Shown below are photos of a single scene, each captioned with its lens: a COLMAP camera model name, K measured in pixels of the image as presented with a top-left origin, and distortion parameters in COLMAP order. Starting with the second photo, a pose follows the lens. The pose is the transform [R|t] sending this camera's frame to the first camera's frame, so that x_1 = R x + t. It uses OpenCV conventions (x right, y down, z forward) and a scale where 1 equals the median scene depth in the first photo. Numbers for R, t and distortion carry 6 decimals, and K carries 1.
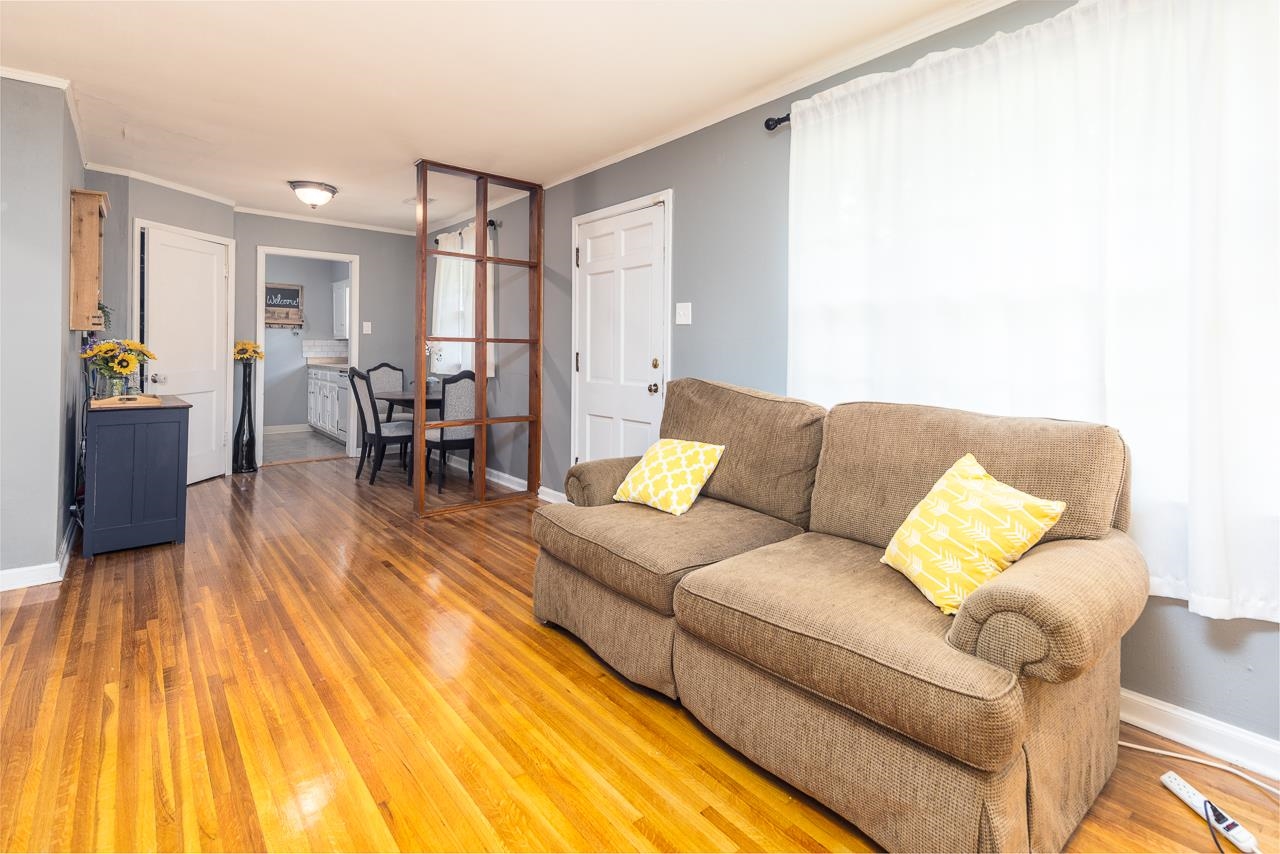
lens RADIAL K [[605.2, 0, 637.8], [0, 605.2, 351.8], [0, 0, 1]] dist [0.027150, -0.000237]
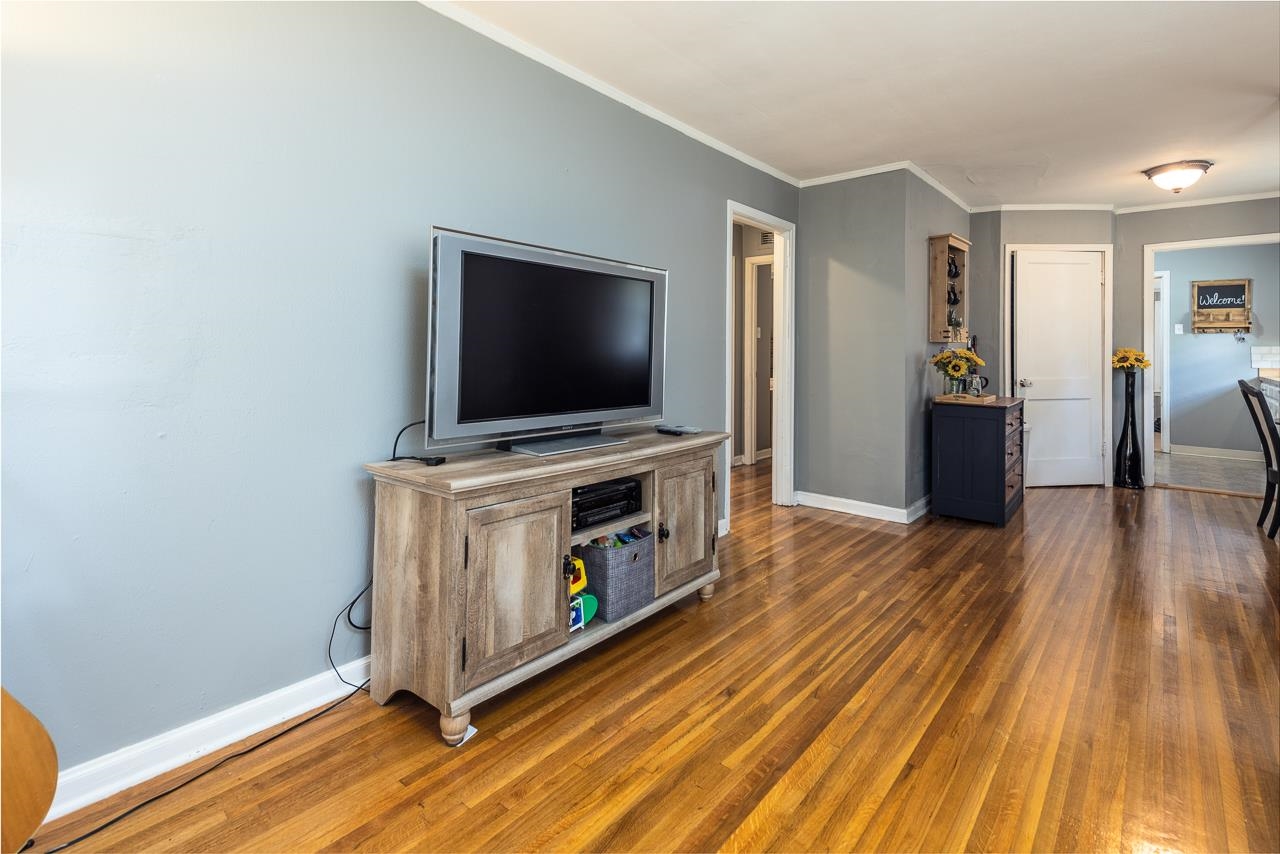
lens RADIAL K [[605.2, 0, 637.8], [0, 605.2, 351.8], [0, 0, 1]] dist [0.027150, -0.000237]
pose [[0.188626, -0.008083, -0.982016, 0.191133], [-0.007031, 0.999929, -0.009581, 0.002163], [0.982024, 0.008712, 0.188556, 0.100601]]
